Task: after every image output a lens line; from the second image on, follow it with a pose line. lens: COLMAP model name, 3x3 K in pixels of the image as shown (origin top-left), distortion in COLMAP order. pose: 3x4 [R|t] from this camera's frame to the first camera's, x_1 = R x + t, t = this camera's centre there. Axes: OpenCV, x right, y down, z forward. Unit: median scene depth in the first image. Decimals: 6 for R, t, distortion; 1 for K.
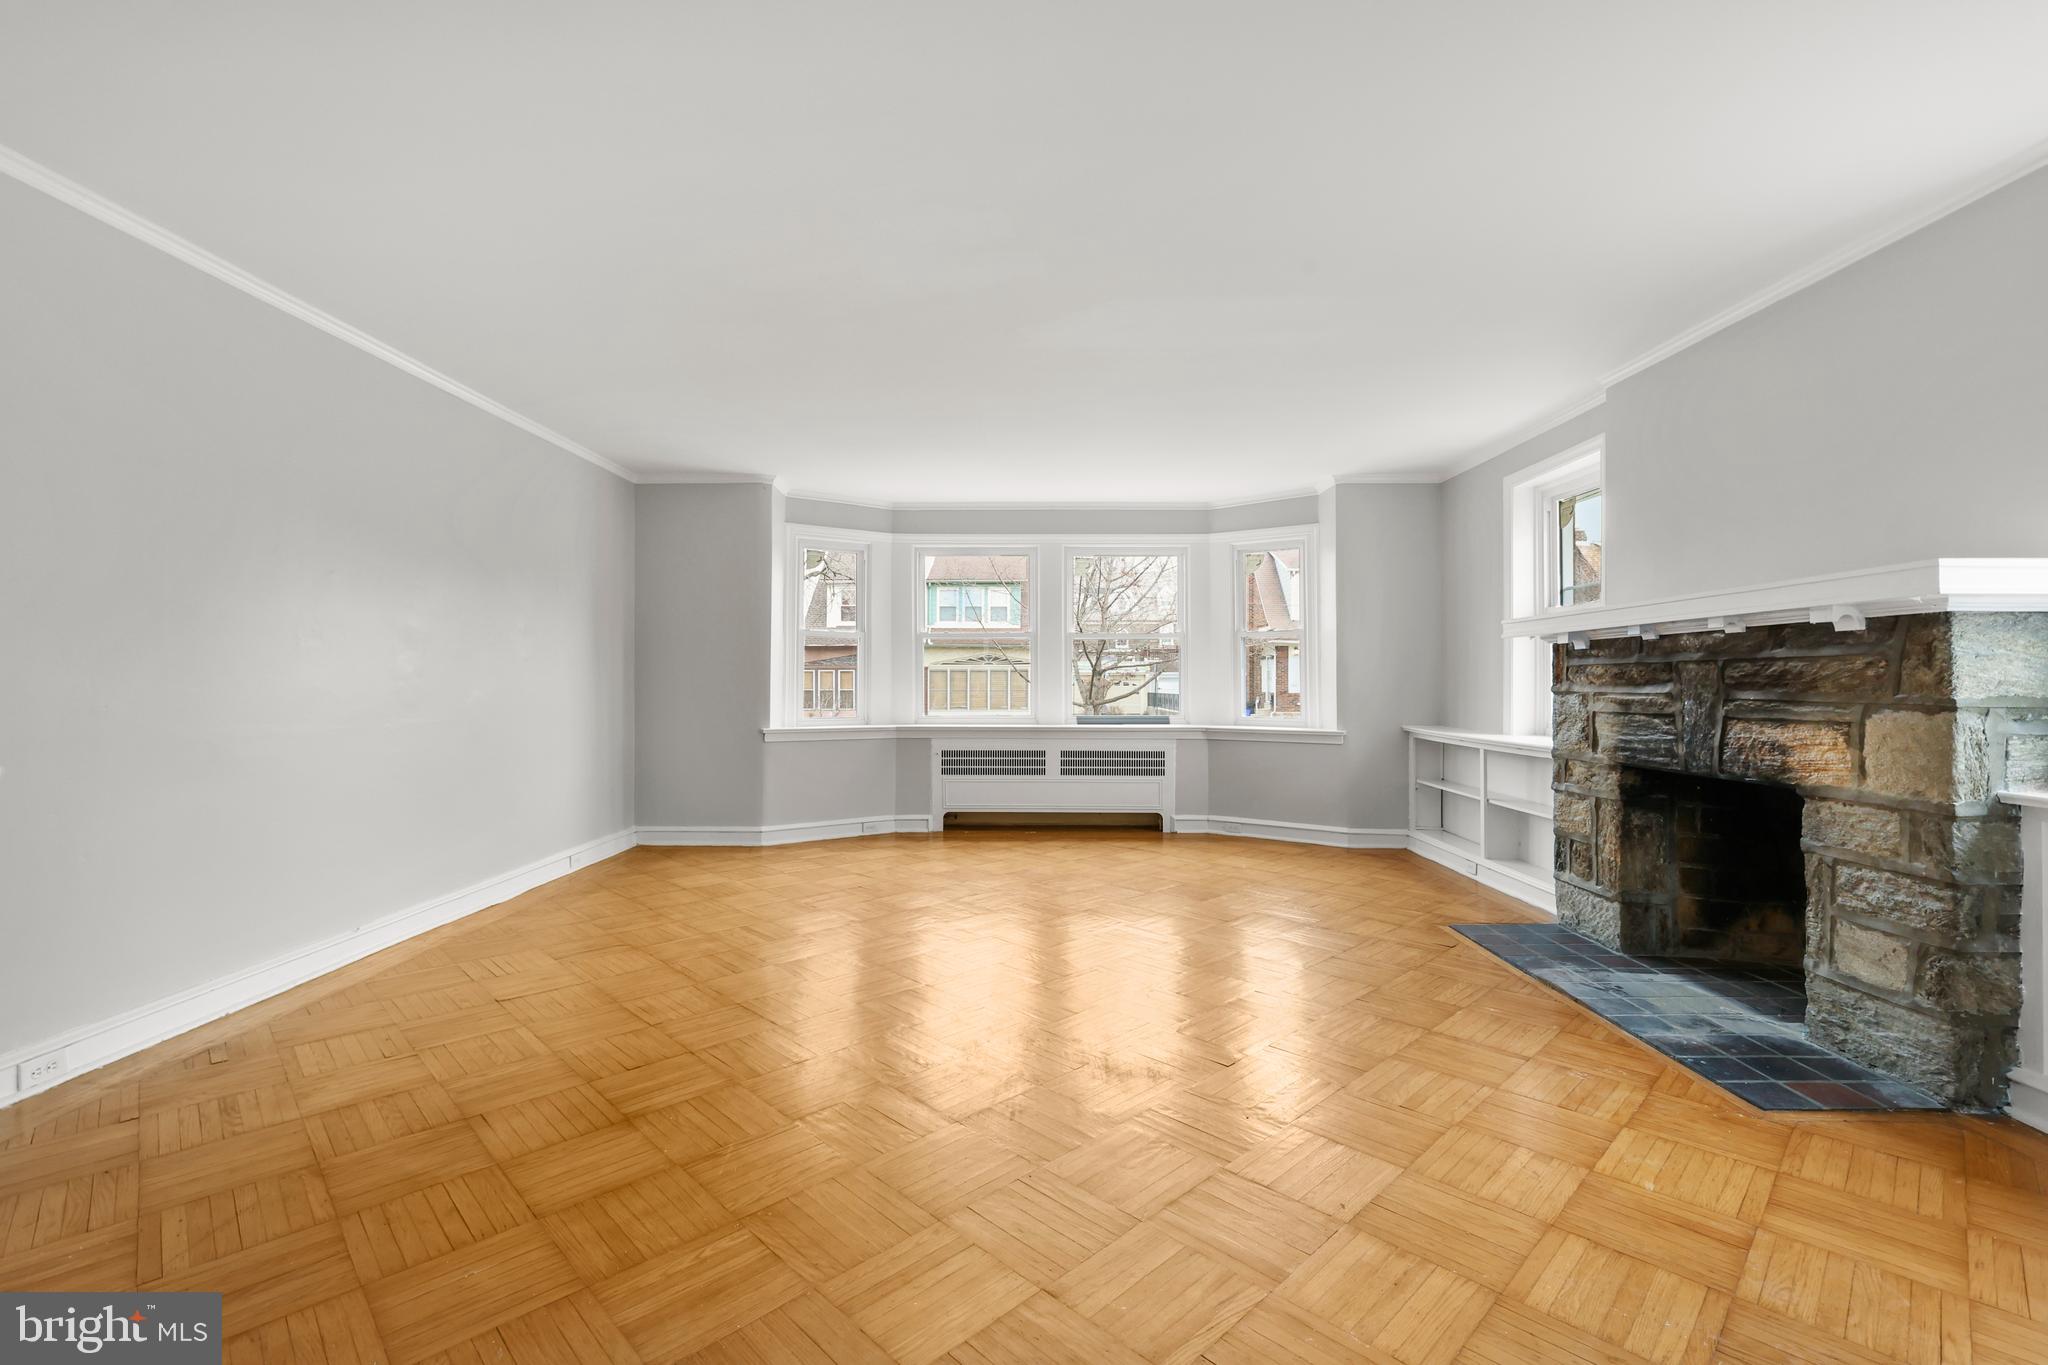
lens RADIAL K [[910.1, 0, 1026.1], [0, 910.1, 689.6], [0, 0, 1]] dist [0.008403, -0.000002]
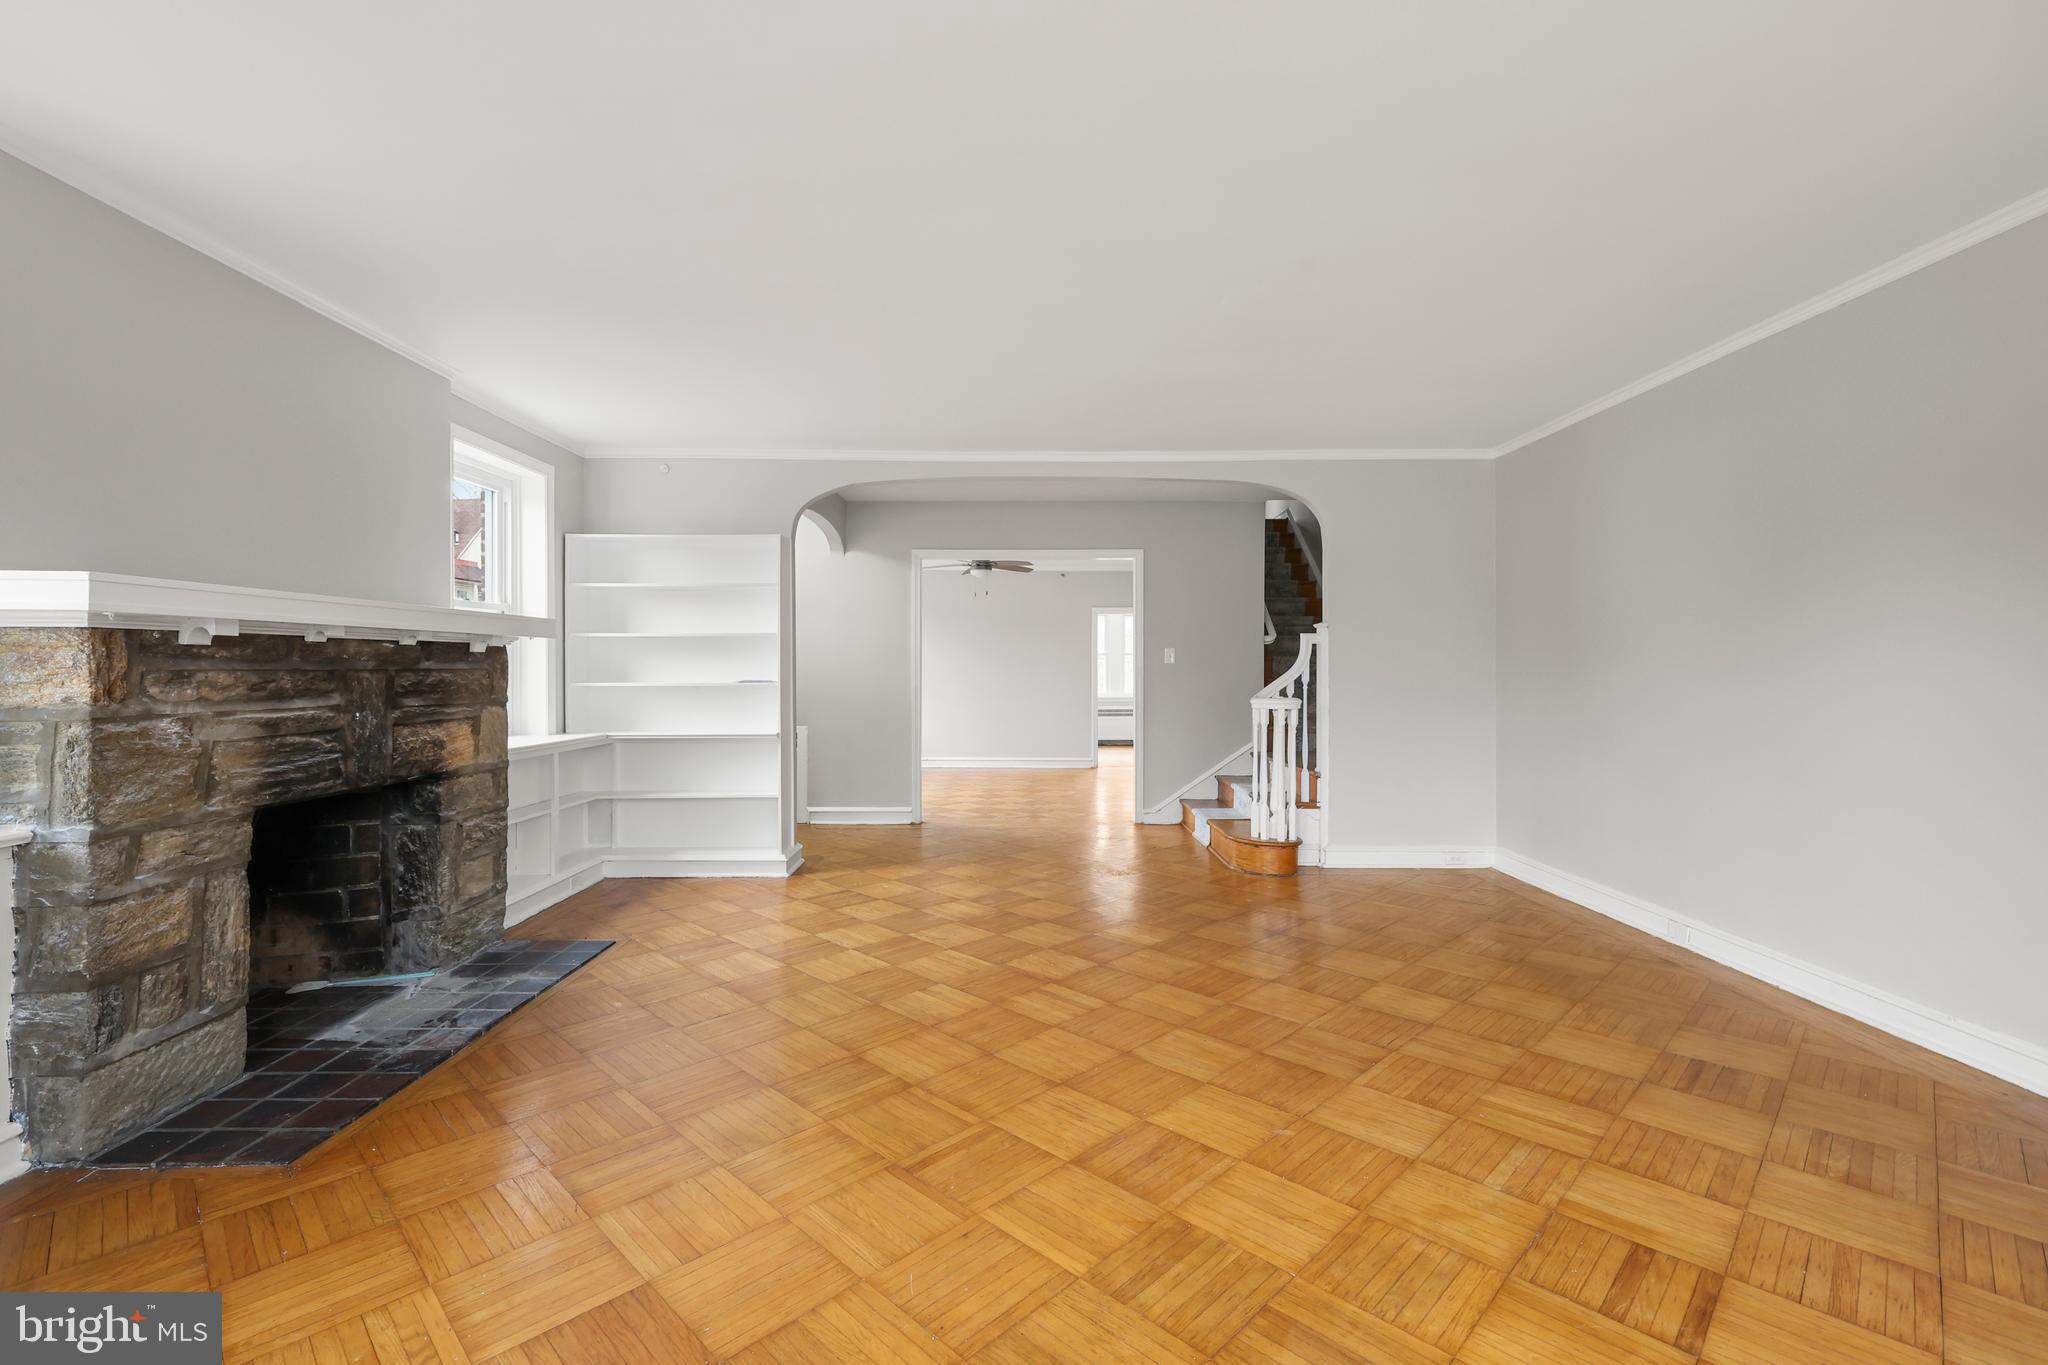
lens RADIAL K [[910.1, 0, 1026.1], [0, 910.1, 689.6], [0, 0, 1]] dist [0.008403, -0.000002]
pose [[-0.999877, 0.000500, -0.015690, 0.057545], [0.000036, 0.999564, 0.029511, -0.037461], [0.015698, 0.029507, -0.999441, 1.909044]]
